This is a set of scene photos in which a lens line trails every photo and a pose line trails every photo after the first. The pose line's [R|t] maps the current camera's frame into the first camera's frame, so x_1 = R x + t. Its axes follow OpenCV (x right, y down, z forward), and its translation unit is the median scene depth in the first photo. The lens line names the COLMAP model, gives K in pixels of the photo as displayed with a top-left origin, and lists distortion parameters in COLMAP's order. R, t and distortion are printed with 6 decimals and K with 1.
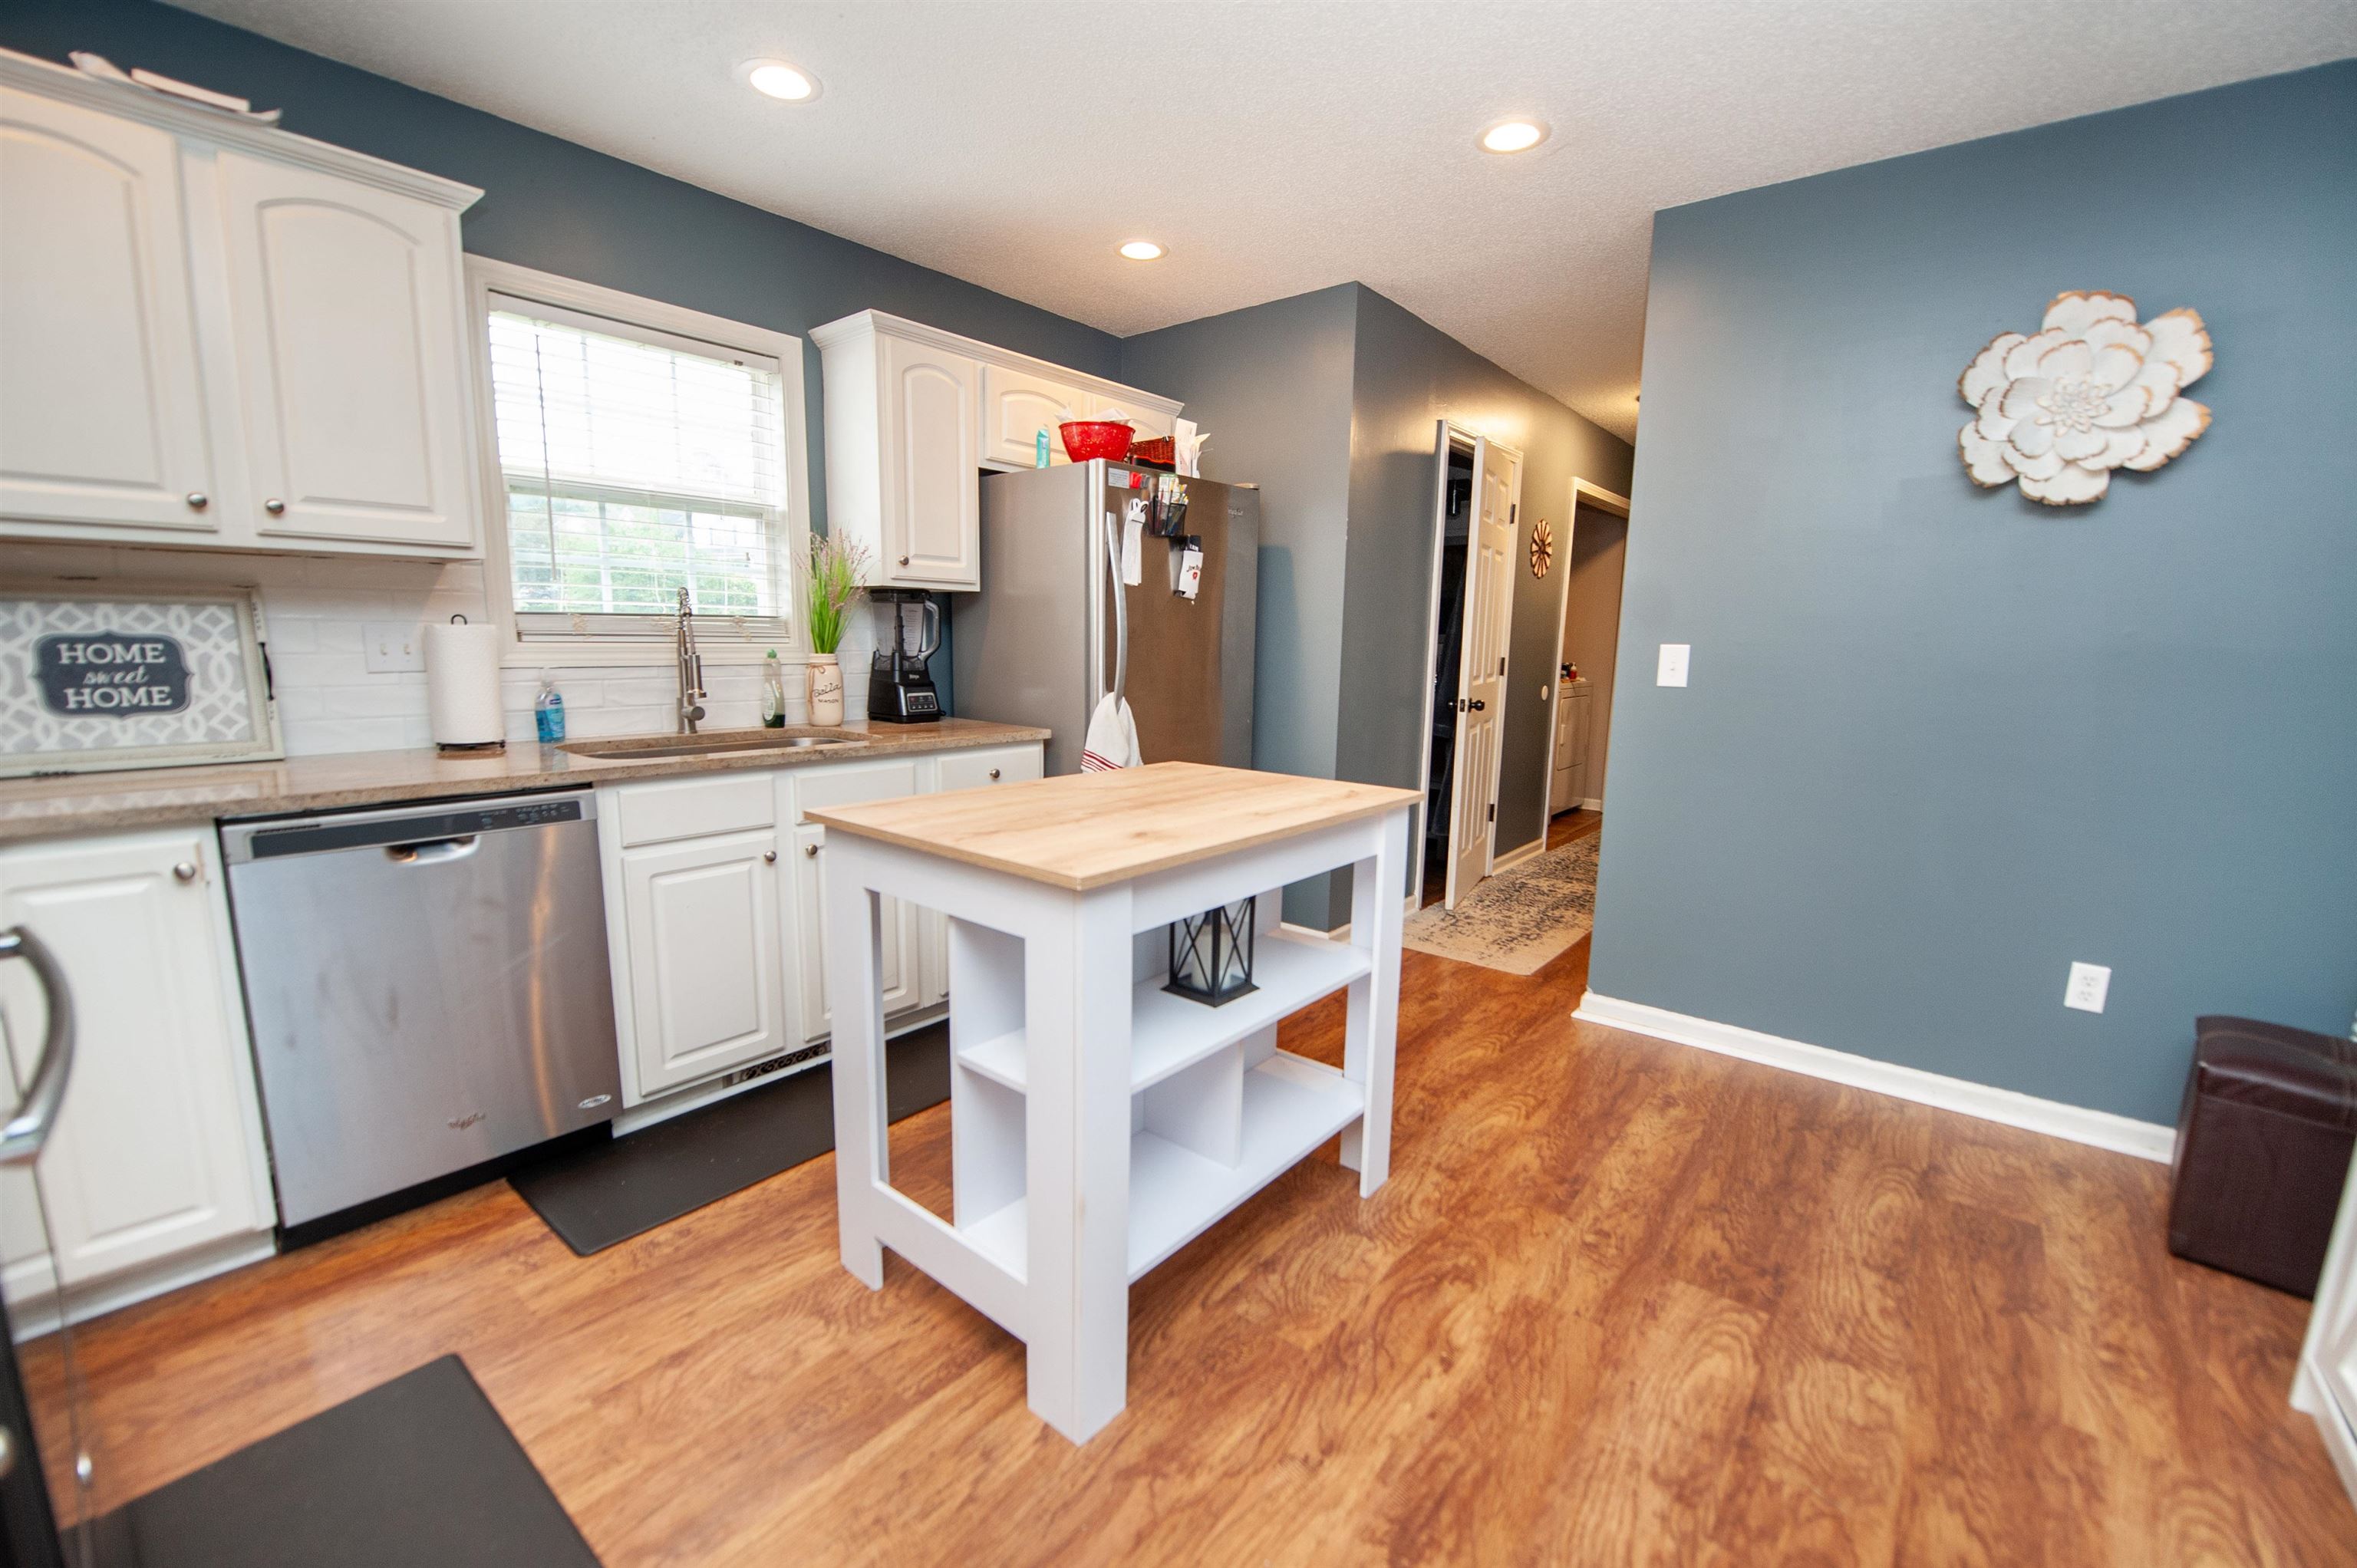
lens RADIAL K [[960.4, 0, 1177.6], [0, 960.4, 791.3], [0, 0, 1]] dist [-0.014825, -0.003024]
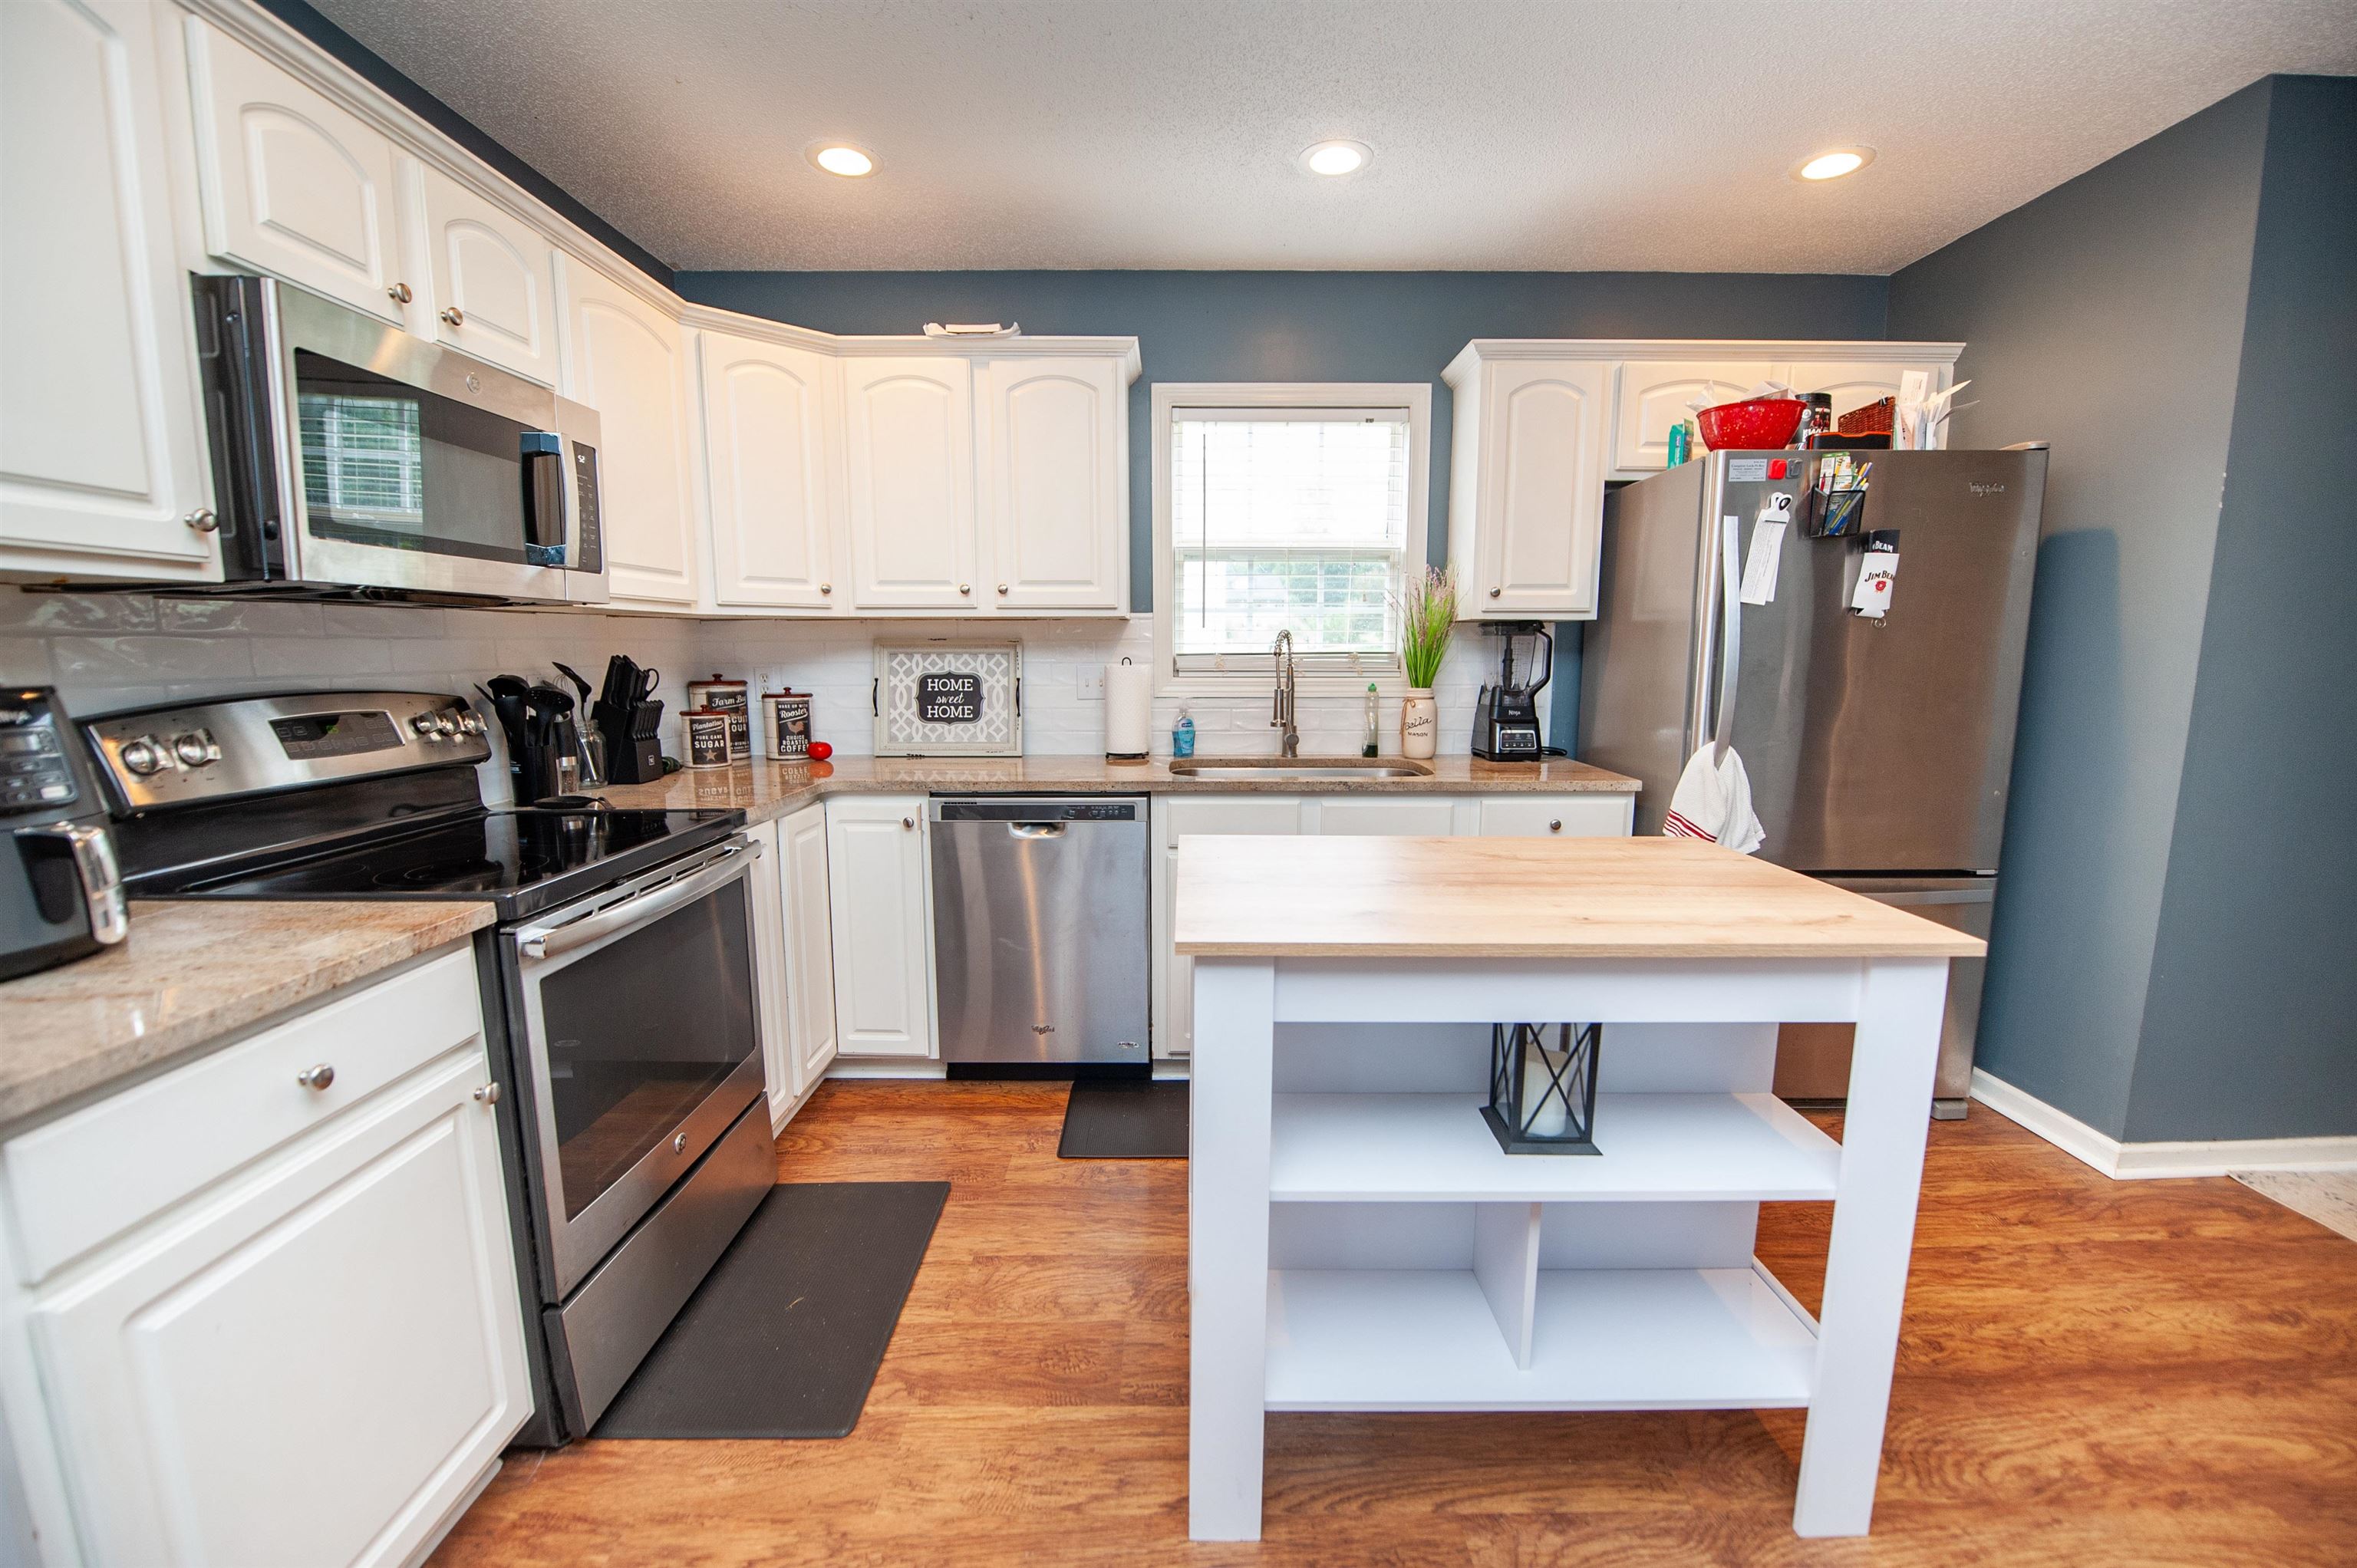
lens RADIAL K [[948.5, 0, 1184.1], [0, 948.5, 791.9], [0, 0, 1]] dist [-0.014655, -0.003841]
pose [[0.637556, 0.095179, -0.764502, 0.379481], [-0.110956, 0.993337, 0.031137, -0.055458], [0.762372, 0.064974, 0.643869, 0.247281]]
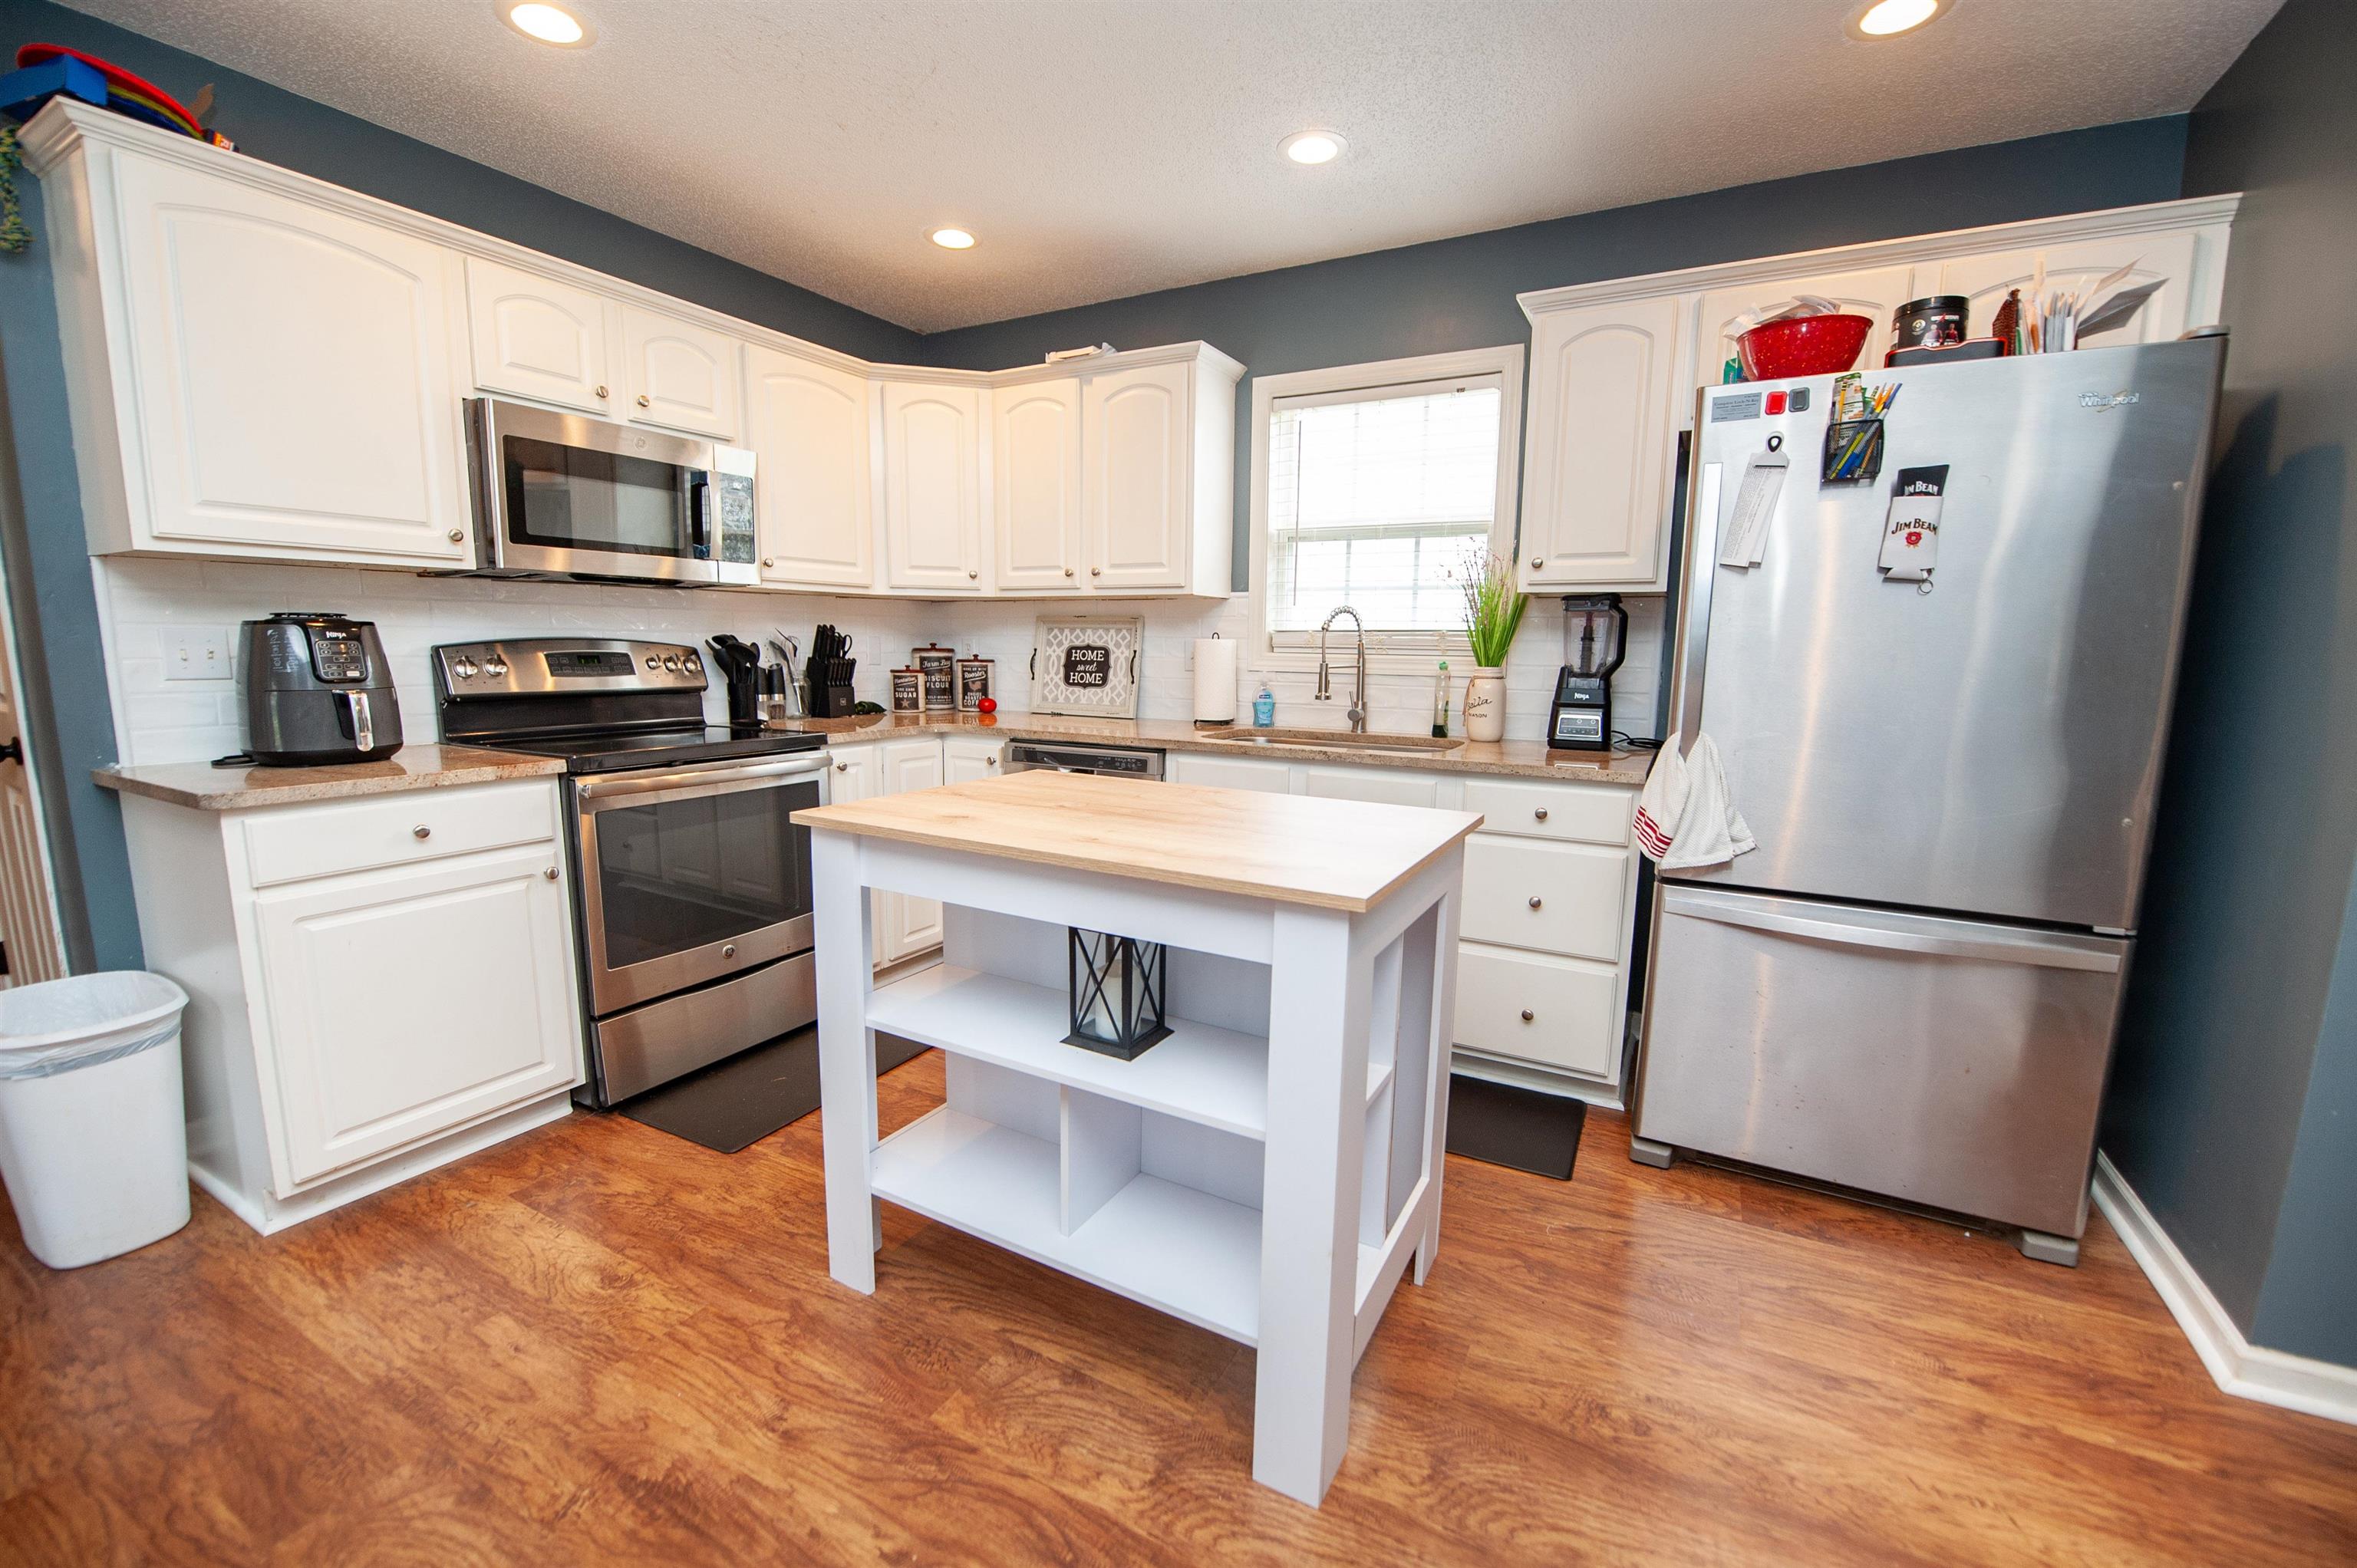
lens RADIAL K [[948.5, 0, 1184.1], [0, 948.5, 791.9], [0, 0, 1]] dist [-0.014655, -0.003841]
pose [[0.190794, 0.136190, -0.972137, 0.782493], [-0.167204, 0.980366, 0.104527, -0.102770], [0.967285, 0.142602, 0.209819, 0.779504]]
